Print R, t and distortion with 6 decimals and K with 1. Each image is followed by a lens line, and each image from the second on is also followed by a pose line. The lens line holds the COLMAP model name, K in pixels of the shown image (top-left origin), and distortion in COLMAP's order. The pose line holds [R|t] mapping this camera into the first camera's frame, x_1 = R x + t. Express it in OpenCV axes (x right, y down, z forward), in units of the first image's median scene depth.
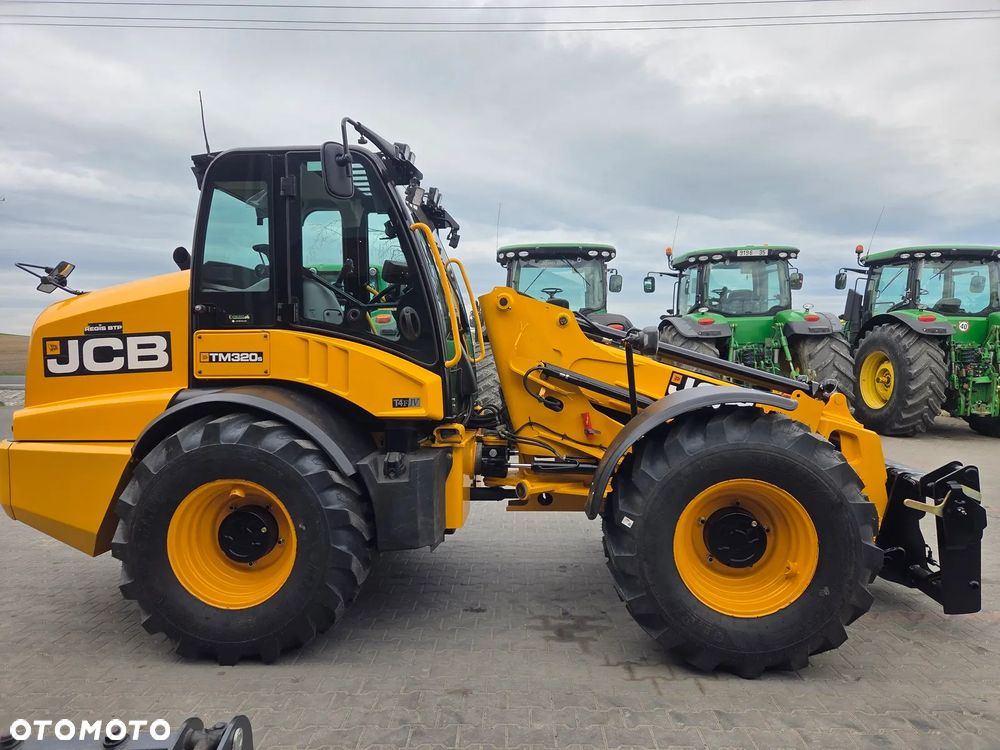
lens RADIAL K [[678.6, 0, 502.3], [0, 678.6, 370.0], [0, 0, 1]] dist [0.069622, -0.063711]
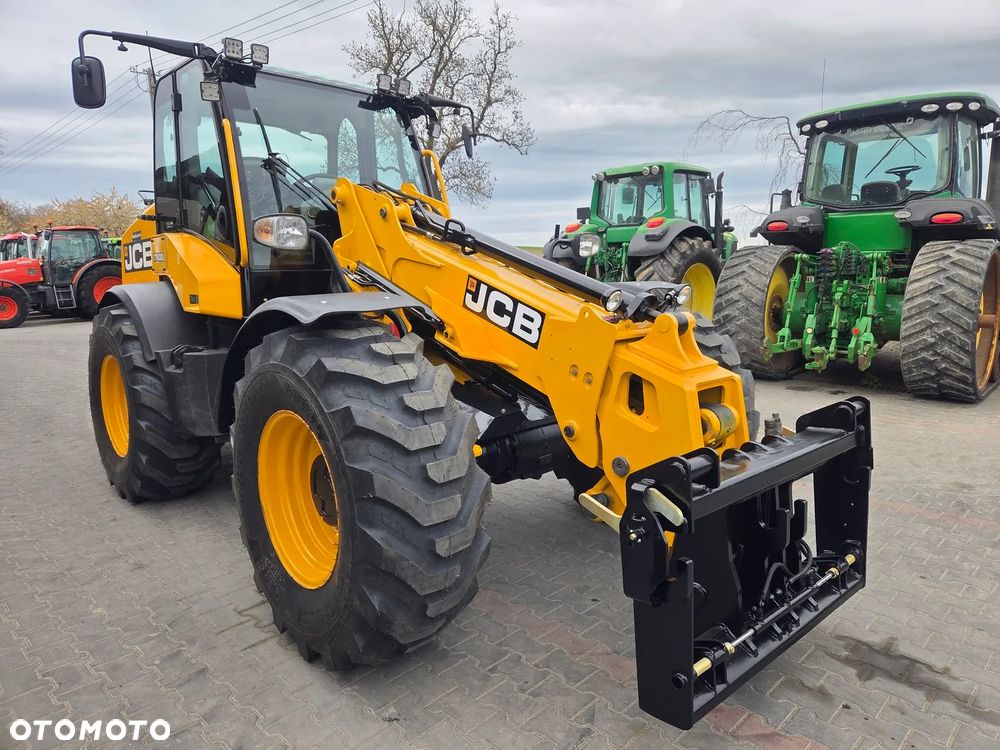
lens RADIAL K [[673.0, 0, 500.9], [0, 673.0, 366.7], [0, 0, 1]] dist [0.079368, -0.066085]
pose [[0.728781, 0.099652, -0.677457, 0.797667], [-0.015434, 0.991493, 0.129242, 0.006154], [0.684573, -0.083733, 0.724119, 0.476164]]
